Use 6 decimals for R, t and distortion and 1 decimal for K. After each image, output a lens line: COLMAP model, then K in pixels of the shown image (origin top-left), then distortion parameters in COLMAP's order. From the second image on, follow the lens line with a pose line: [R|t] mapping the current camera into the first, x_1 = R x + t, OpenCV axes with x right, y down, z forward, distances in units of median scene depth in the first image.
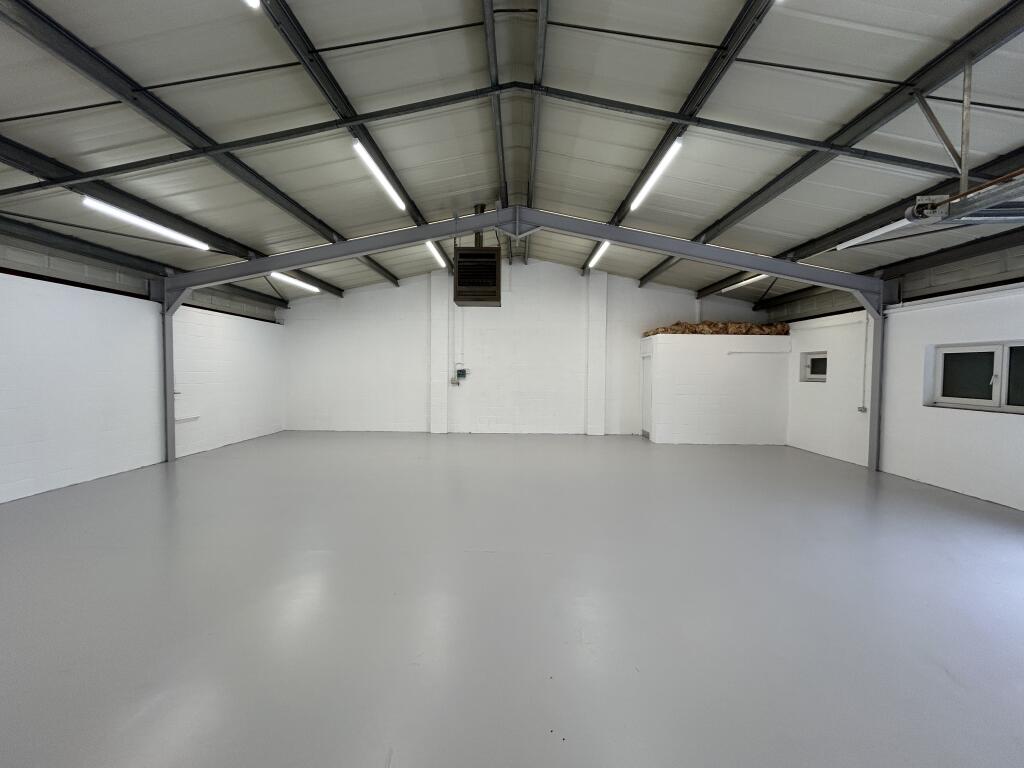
lens RADIAL K [[414.4, 0, 512.0], [0, 414.4, 384.0], [0, 0, 1]] dist [0.002059, -0.000114]
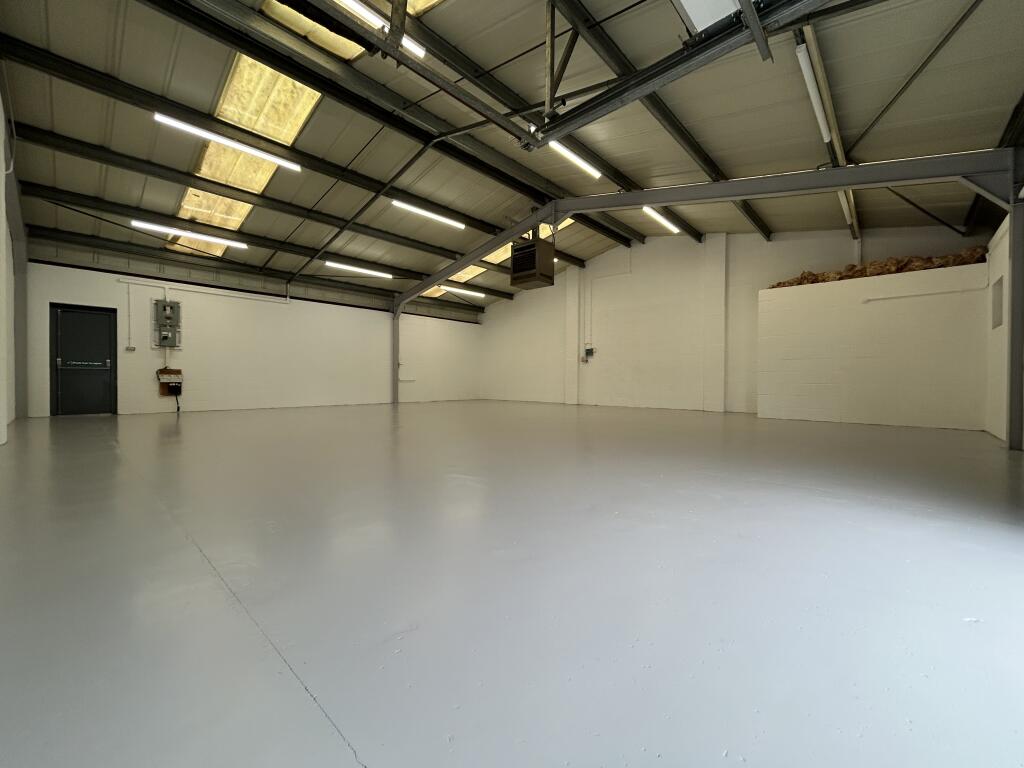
lens RADIAL K [[414.4, 0, 512.0], [0, 414.4, 384.0], [0, 0, 1]] dist [0.002059, -0.000114]
pose [[0.745768, 0.000463, -0.666205, 0.628980], [-0.020620, 0.999537, -0.022388, 0.120700], [0.665886, 0.030433, 0.745432, 0.024912]]
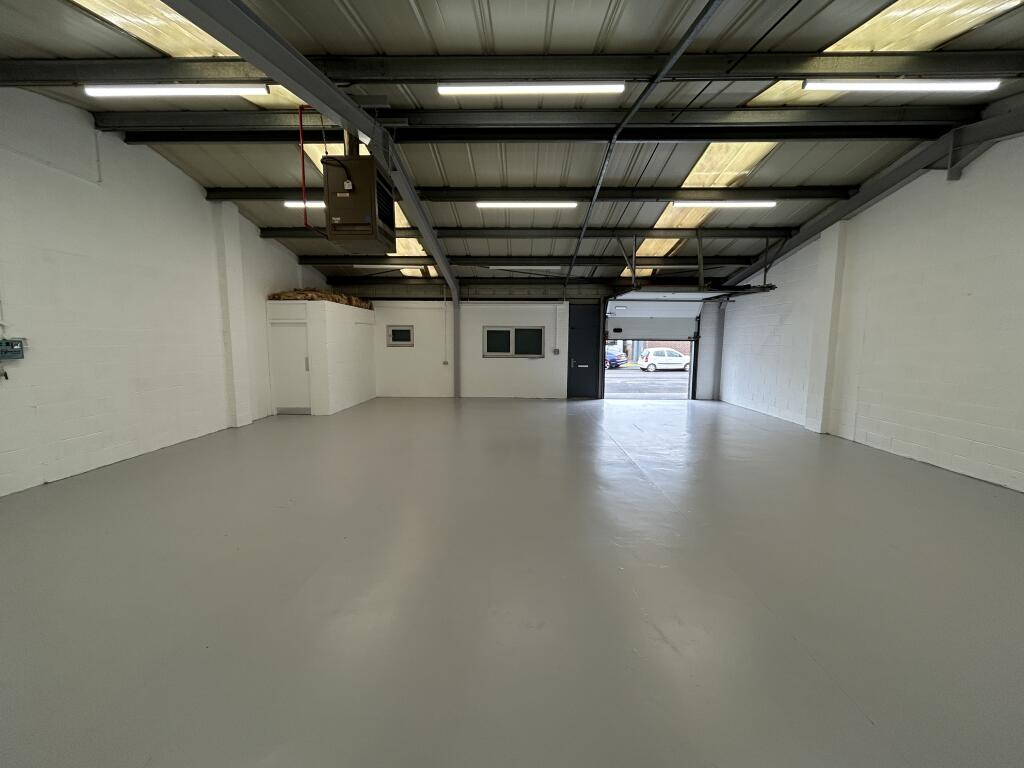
lens RADIAL K [[414.4, 0, 512.0], [0, 414.4, 384.0], [0, 0, 1]] dist [0.002059, -0.000114]
pose [[0.006774, -0.114406, 0.993411, -0.705706], [0.028730, 0.993046, 0.114168, -0.031229], [-0.999564, 0.027768, 0.010014, 0.658408]]
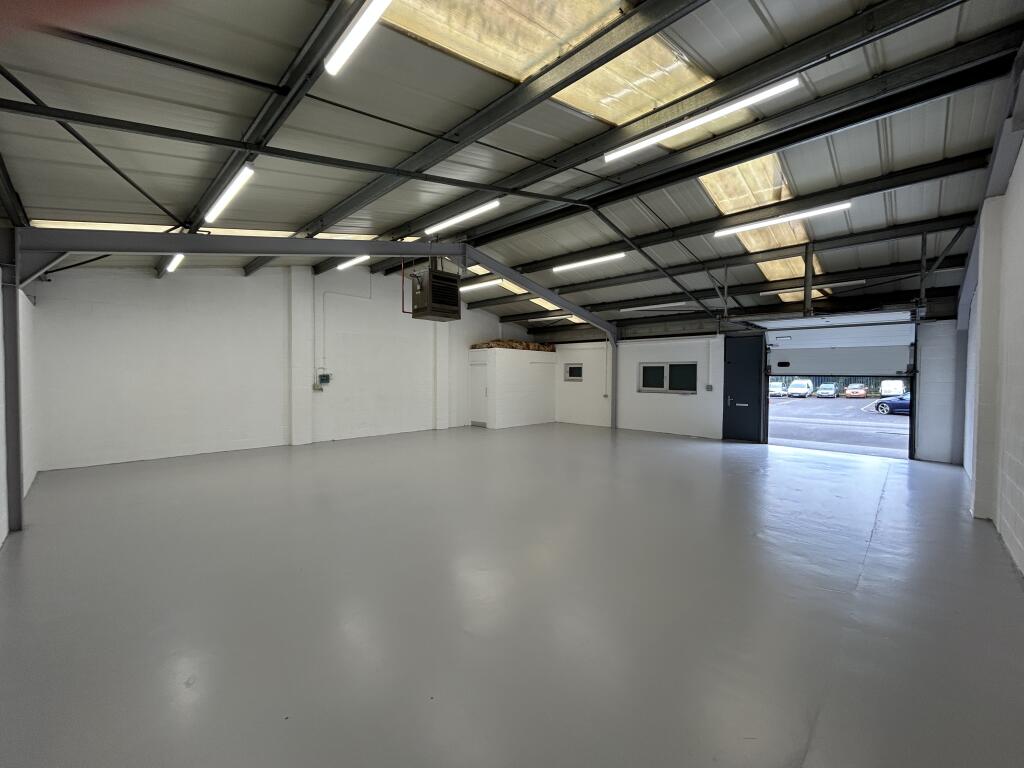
lens RADIAL K [[414.4, 0, 512.0], [0, 414.4, 384.0], [0, 0, 1]] dist [0.002059, -0.000114]
pose [[0.685096, -0.020778, 0.728156, -0.690476], [0.024770, 0.999680, 0.005221, -0.009659], [-0.728031, 0.014460, 0.685392, 0.046984]]
